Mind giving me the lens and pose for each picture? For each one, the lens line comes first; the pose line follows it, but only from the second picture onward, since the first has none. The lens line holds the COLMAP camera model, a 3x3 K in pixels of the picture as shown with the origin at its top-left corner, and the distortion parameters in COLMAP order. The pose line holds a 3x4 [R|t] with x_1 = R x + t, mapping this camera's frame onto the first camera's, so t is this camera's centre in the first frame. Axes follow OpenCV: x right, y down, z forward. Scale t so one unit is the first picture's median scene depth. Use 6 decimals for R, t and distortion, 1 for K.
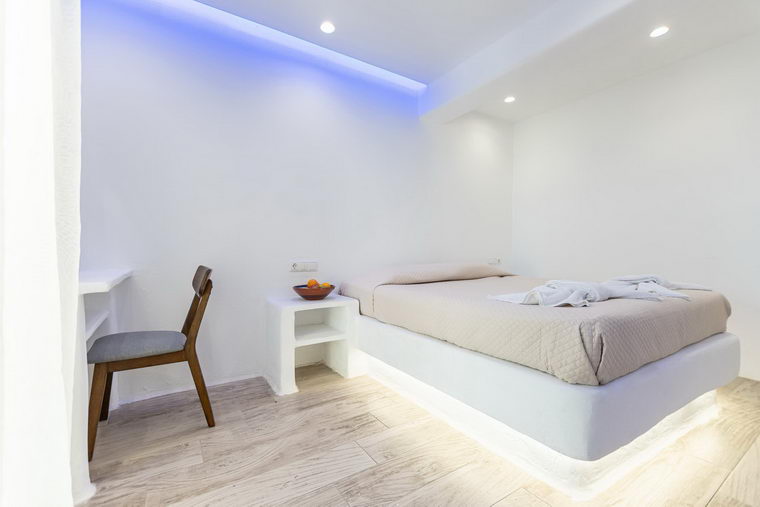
lens RADIAL K [[326.8, 0, 378.7], [0, 326.8, 257.2], [0, 0, 1]] dist [0.009612, -0.004098]
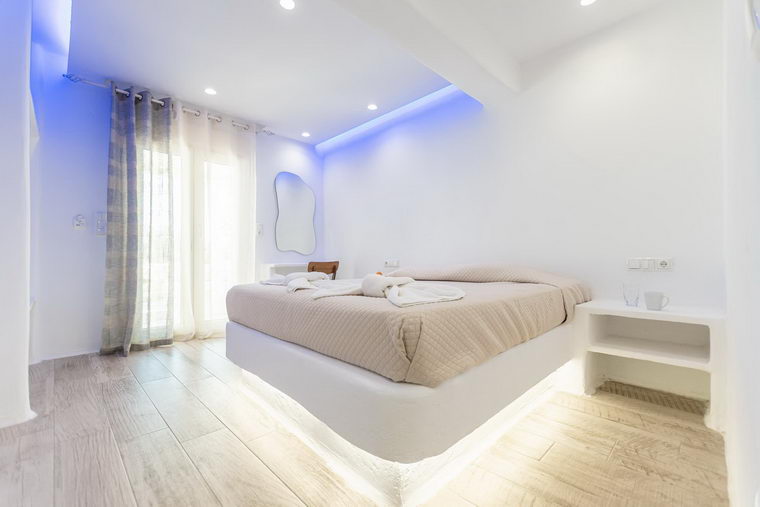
lens RADIAL K [[326.8, 0, 379.3], [0, 326.8, 258.4], [0, 0, 1]] dist [0.009612, -0.004098]
pose [[0.201374, -0.004041, -0.979506, 1.405142], [-0.005163, 0.999973, -0.005187, 0.015002], [0.979501, 0.006102, 0.201348, 0.758737]]
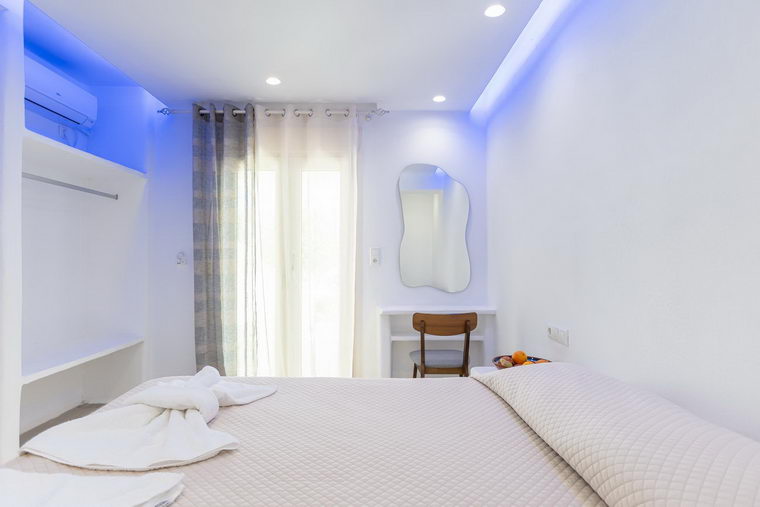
lens RADIAL K [[422.6, 0, 386.3], [0, 422.6, 252.6], [0, 0, 1]] dist [0.002392, -0.004962]
pose [[-0.524612, -0.016291, -0.851185, 0.801776], [-0.003255, 0.999848, -0.017131, -0.144012], [0.851335, -0.006217, -0.524586, 1.373564]]
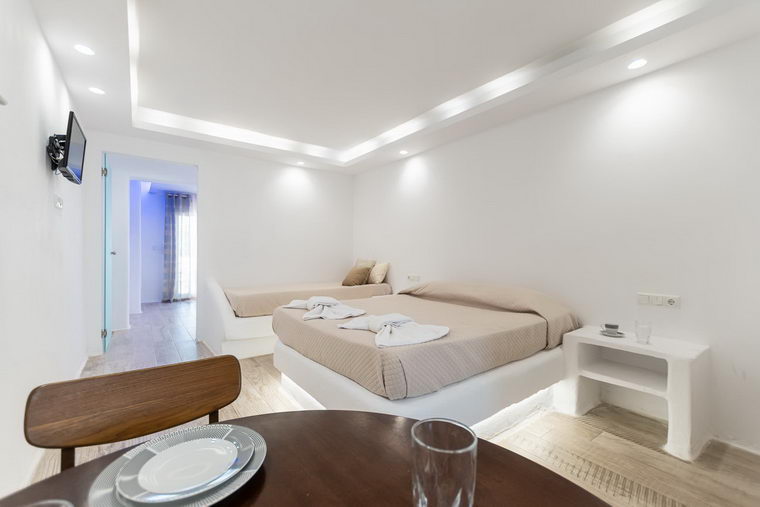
lens RADIAL K [[326.8, 0, 384.2], [0, 326.8, 258.3], [0, 0, 1]] dist [0.009612, -0.004098]
pose [[0.071696, 0.013544, -0.997335, 3.378172], [-0.014609, 0.999815, 0.012527, -0.117947], [0.997320, 0.013672, 0.071881, 1.944052]]
